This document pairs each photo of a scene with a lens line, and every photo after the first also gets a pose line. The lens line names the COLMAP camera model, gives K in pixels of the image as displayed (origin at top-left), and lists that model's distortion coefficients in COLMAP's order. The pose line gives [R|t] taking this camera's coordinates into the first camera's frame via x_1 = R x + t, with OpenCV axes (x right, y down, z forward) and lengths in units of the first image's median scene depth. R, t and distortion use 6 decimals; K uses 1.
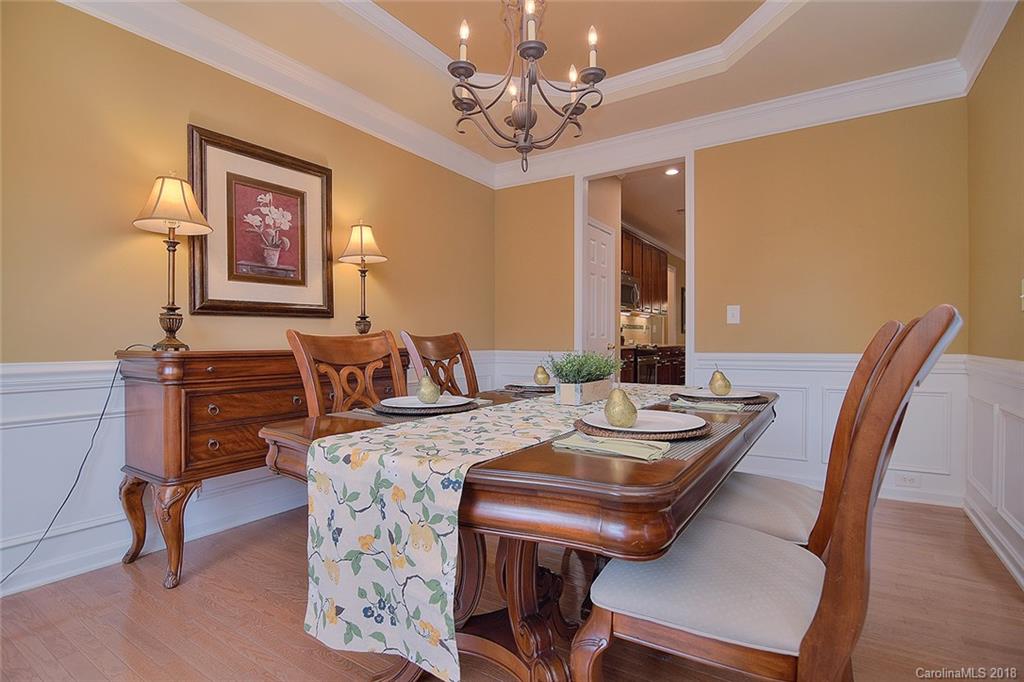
lens RADIAL K [[496.3, 0, 504.7], [0, 496.3, 344.9], [0, 0, 1]] dist [-0.013939, -0.000654]
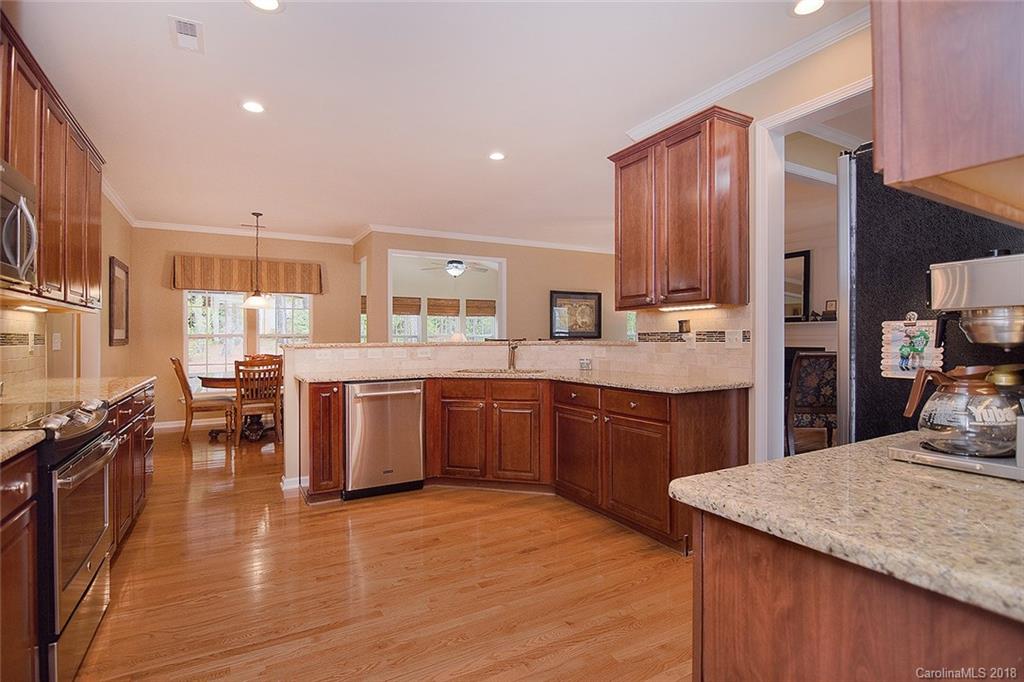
lens RADIAL K [[496.3, 0, 504.7], [0, 496.3, 344.9], [0, 0, 1]] dist [-0.013939, -0.000654]
pose [[0.464602, -0.004619, 0.885508, 0.109140], [0.013441, 0.999908, -0.001836, -0.024328], [-0.885418, 0.012755, 0.464621, 0.476999]]
